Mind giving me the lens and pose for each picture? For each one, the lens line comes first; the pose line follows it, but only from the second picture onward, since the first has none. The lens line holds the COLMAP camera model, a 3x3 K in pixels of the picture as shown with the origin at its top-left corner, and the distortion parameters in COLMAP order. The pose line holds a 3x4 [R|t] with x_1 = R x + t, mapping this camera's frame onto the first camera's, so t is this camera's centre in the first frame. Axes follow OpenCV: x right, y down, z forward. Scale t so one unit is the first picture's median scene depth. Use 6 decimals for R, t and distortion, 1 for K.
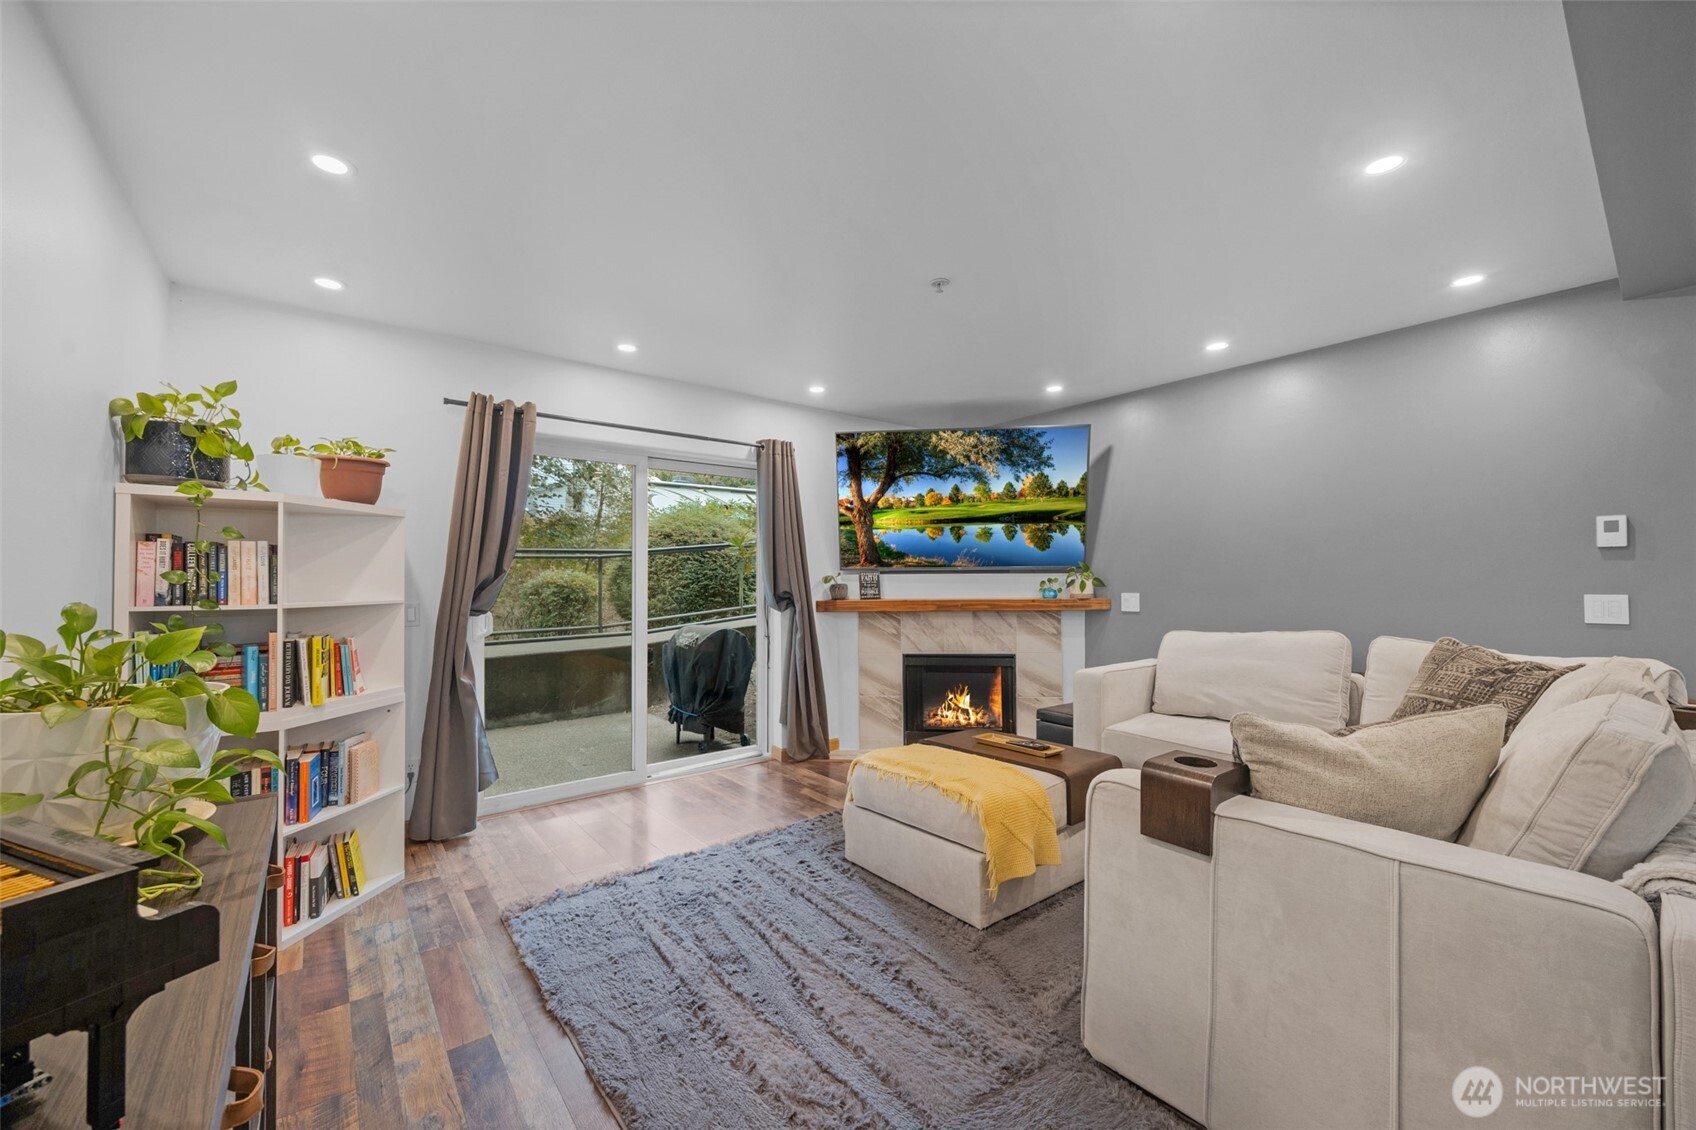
lens RADIAL K [[672.2, 0, 833.7], [0, 672.2, 573.7], [0, 0, 1]] dist [-0.003044, -0.001363]
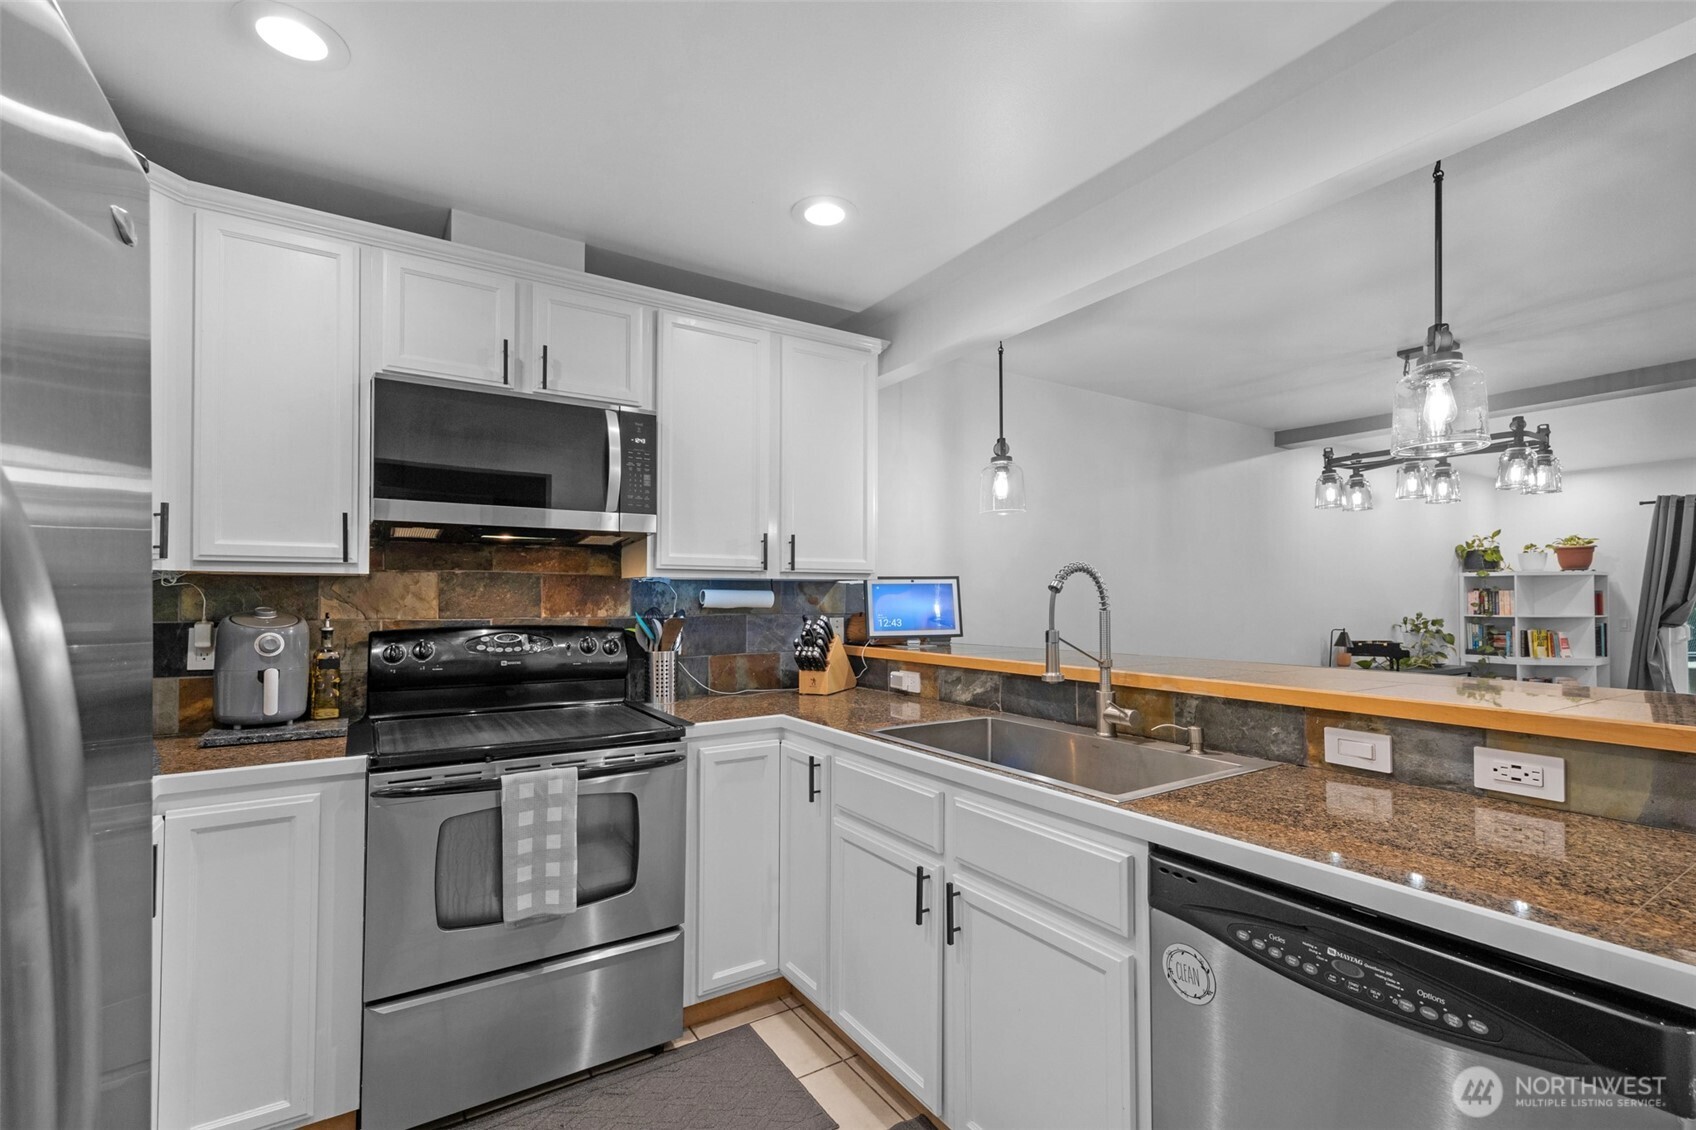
lens RADIAL K [[740.5, 0, 839.7], [0, 740.5, 593.3], [0, 0, 1]] dist [0.009578, -0.001066]
pose [[-0.081498, 0.000670, -0.996673, 1.107289], [0.013984, 0.999902, -0.000471, -0.036159], [0.996575, -0.013976, -0.081499, -0.669170]]
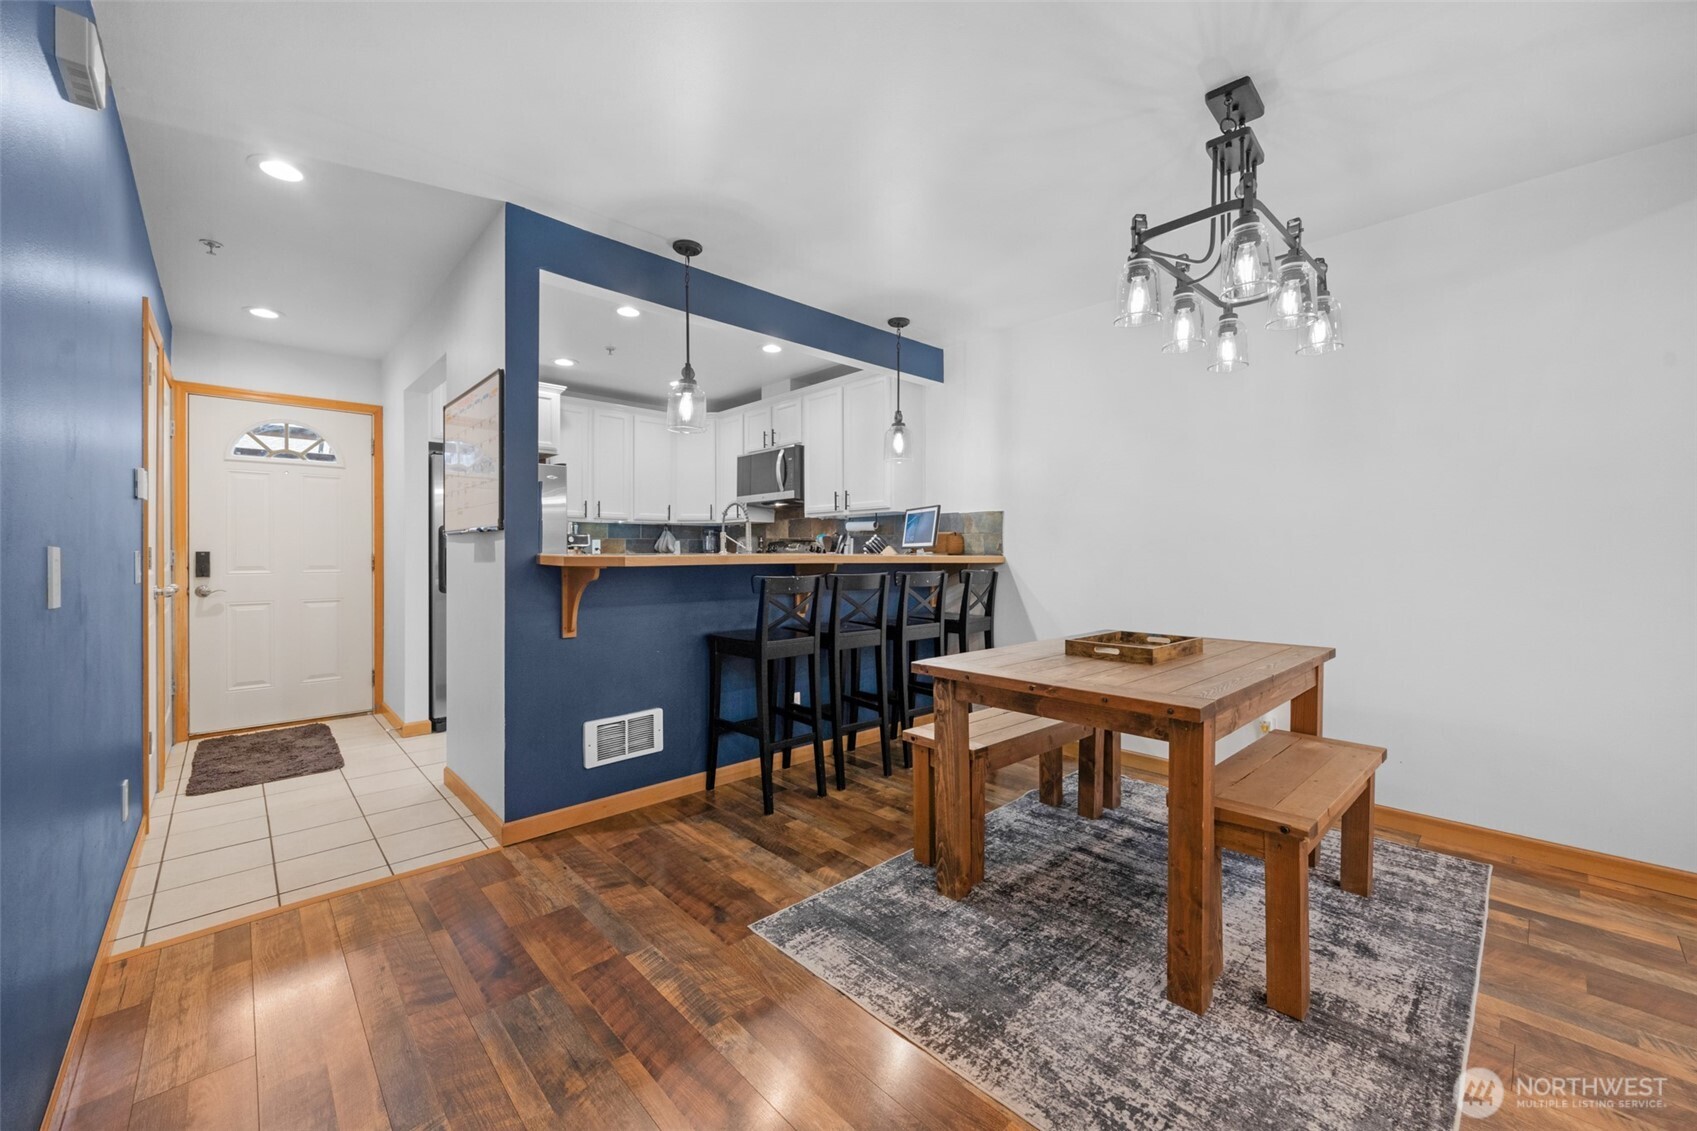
lens RADIAL K [[672.6, 0, 842.9], [0, 672.6, 559.9], [0, 0, 1]] dist [-0.003044, -0.001363]
pose [[-0.995533, 0.011627, -0.093695, 0.613527], [0.011731, 0.999931, -0.000557, 0.021335], [0.093682, -0.001654, -0.995601, 0.265190]]
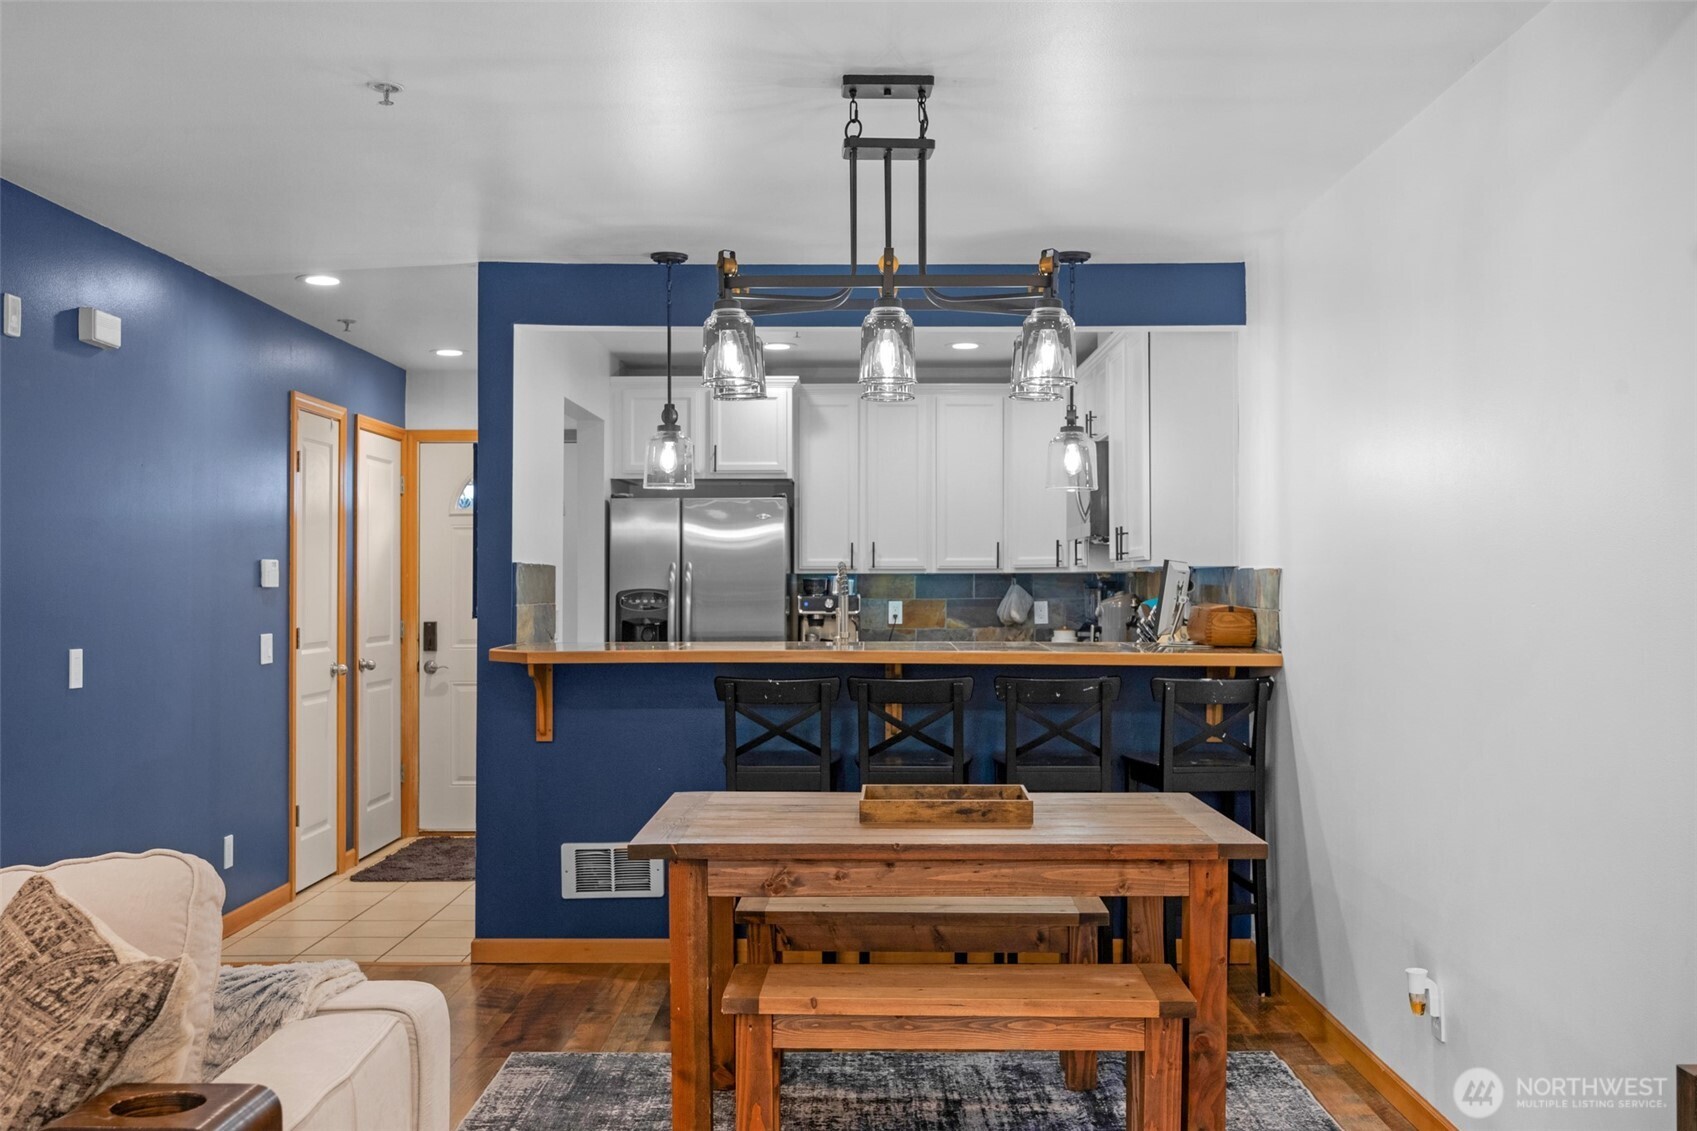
lens RADIAL K [[1656.3, 0, 783.0], [0, 1656.3, 563.5], [0, 0, 1]] dist [-0.003662, 0.000000]
pose [[-0.772135, 0.018196, 0.635198, -0.163662], [0.000927, 0.999621, -0.027509, -0.014479], [-0.635458, -0.020652, -0.771859, 0.516478]]
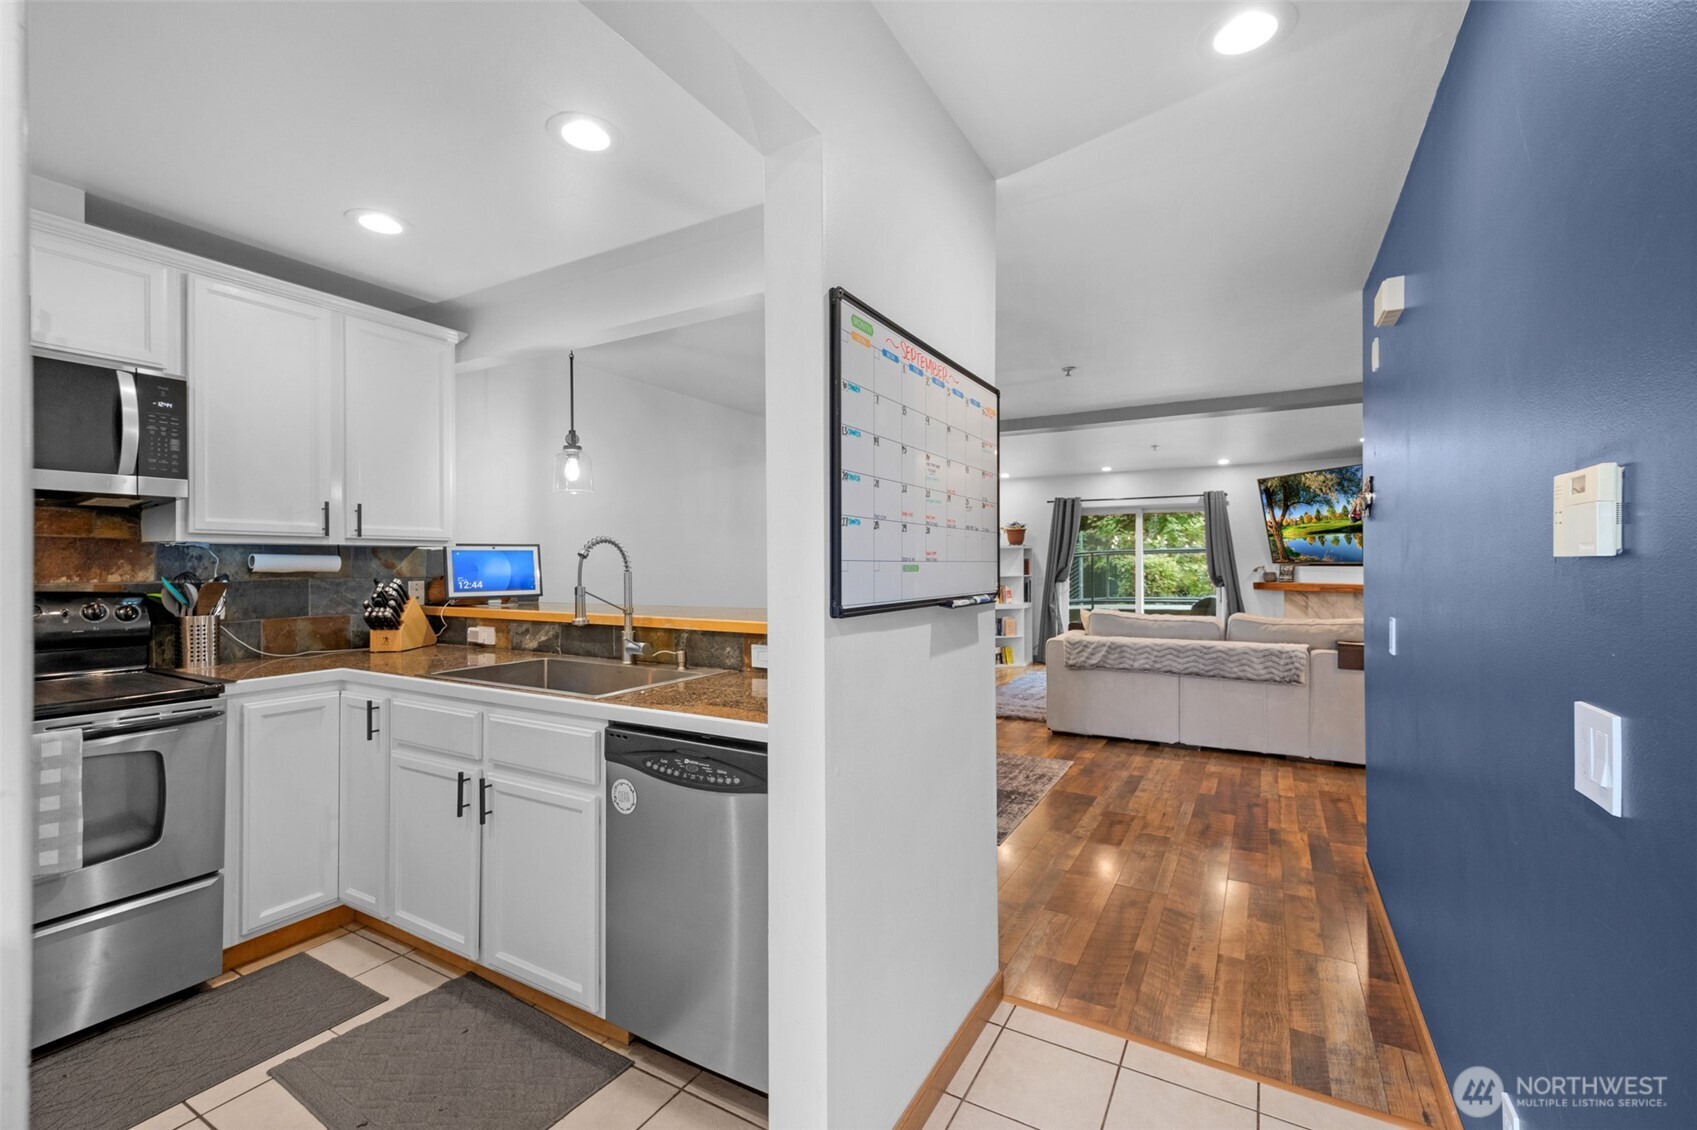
lens RADIAL K [[714.5, 0, 857.0], [0, 714.5, 569.5], [0, 0, 1]] dist [0.012888, -0.001546]
pose [[0.397672, 0.014231, -0.917417, 1.260197], [0.008891, 0.999773, 0.019363, -0.035440], [0.917484, -0.015857, 0.397455, -0.607285]]
